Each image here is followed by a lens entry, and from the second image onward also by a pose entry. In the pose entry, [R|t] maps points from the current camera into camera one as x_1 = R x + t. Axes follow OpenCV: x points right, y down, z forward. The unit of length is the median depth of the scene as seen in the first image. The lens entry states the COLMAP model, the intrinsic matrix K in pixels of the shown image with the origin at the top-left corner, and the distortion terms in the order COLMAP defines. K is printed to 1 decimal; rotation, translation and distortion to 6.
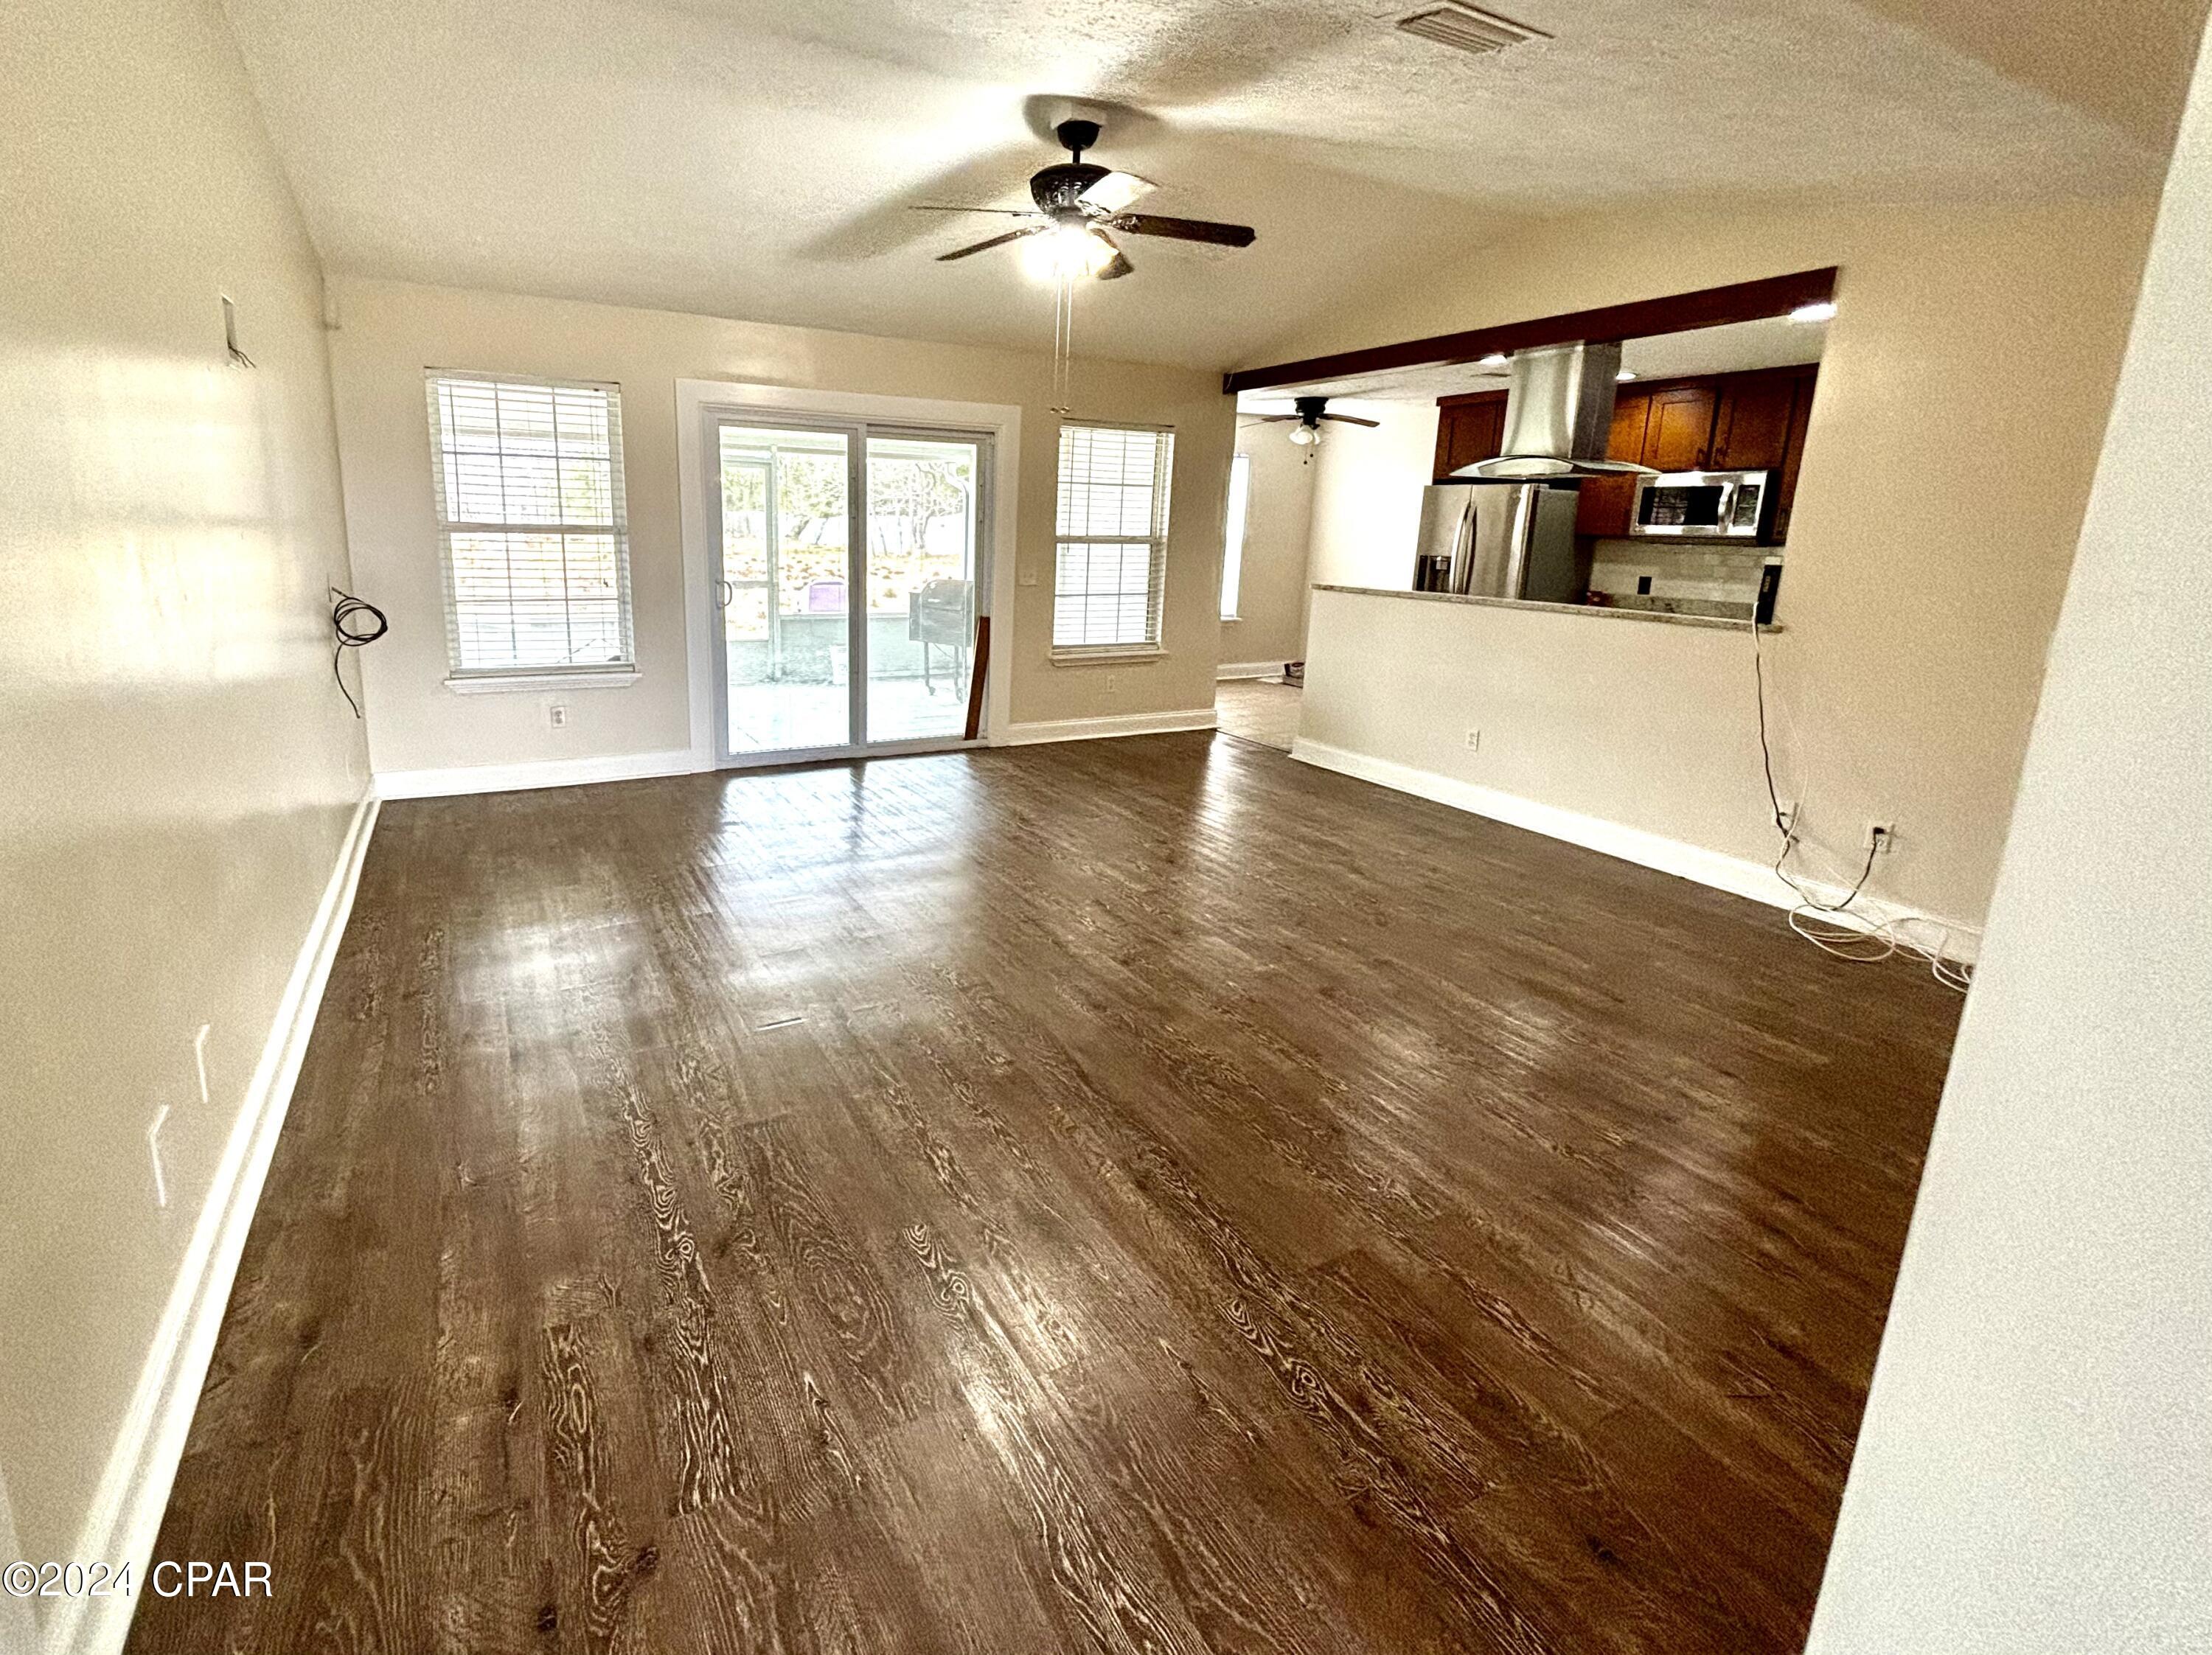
lens RADIAL K [[890.7, 0, 1101.9], [0, 890.7, 826.3], [0, 0, 1]] dist [-0.006072, 0.001966]
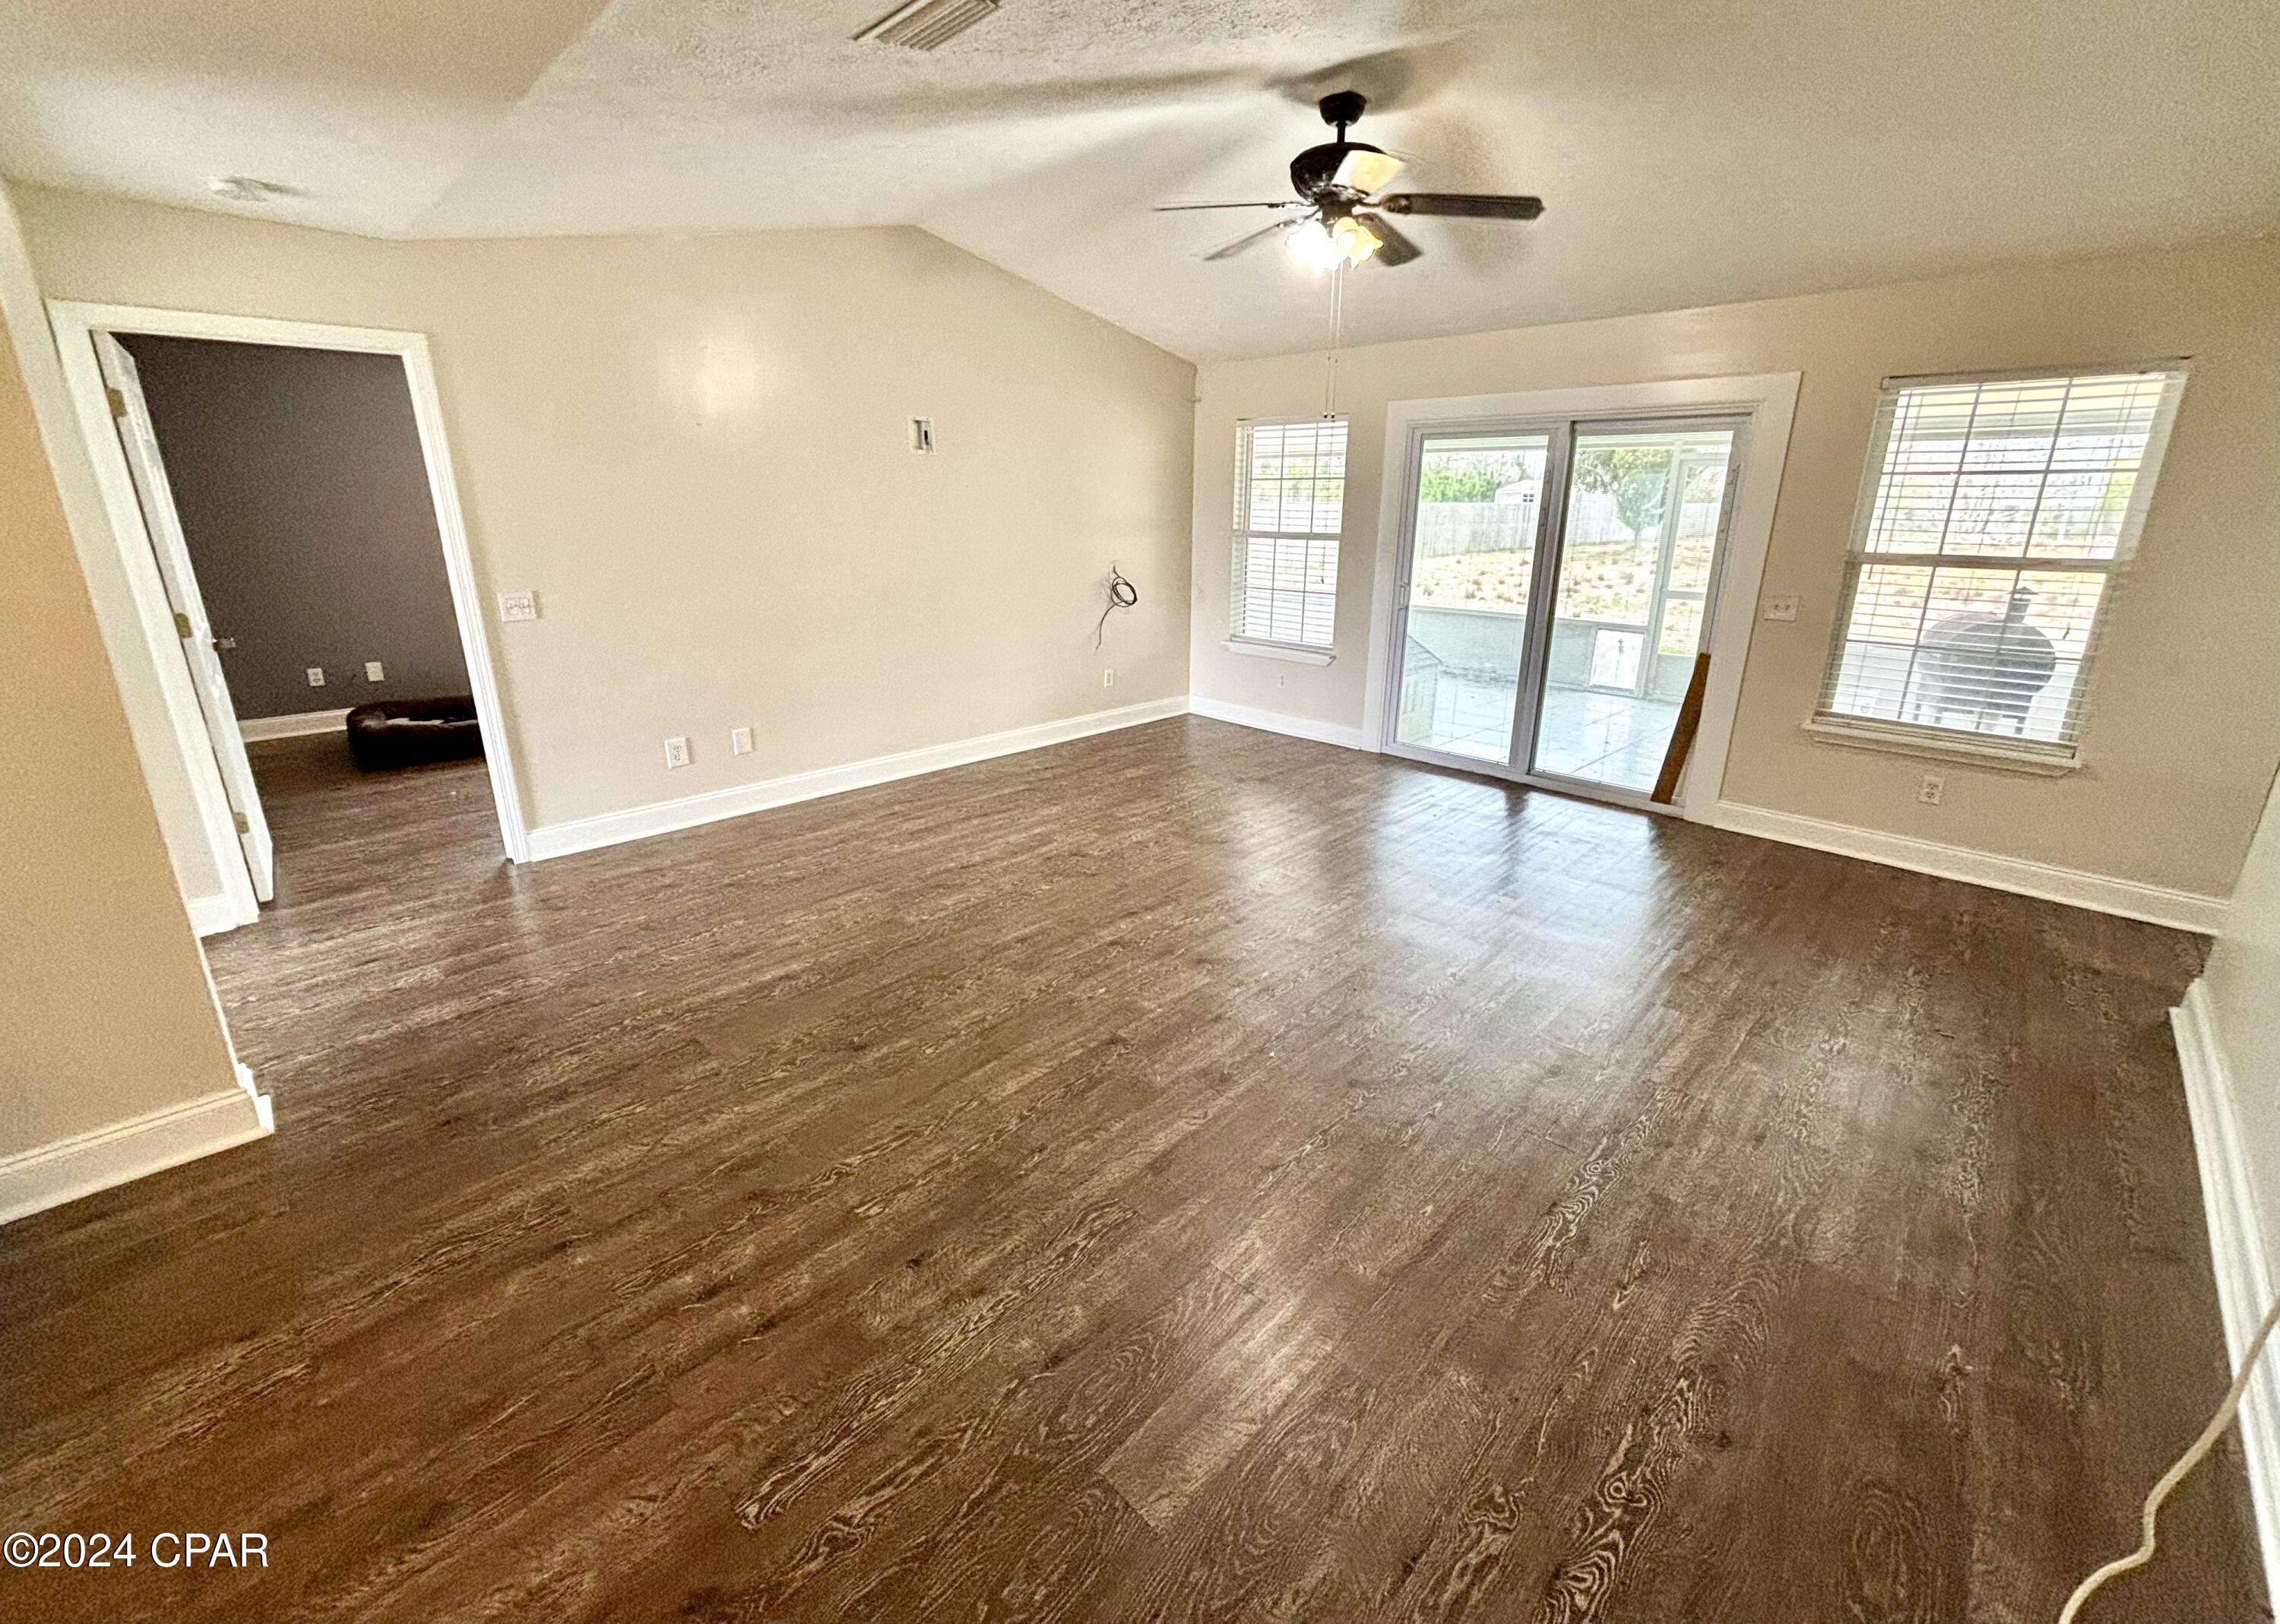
lens RADIAL K [[966.9, 0, 1136.0], [0, 966.9, 812.1], [0, 0, 1]] dist [-0.002012, -0.000336]
pose [[0.295944, 0.267154, -0.917086, 0.655767], [-0.308138, 0.935466, 0.173072, -0.124360], [0.904139, 0.231370, 0.359166, 0.364259]]
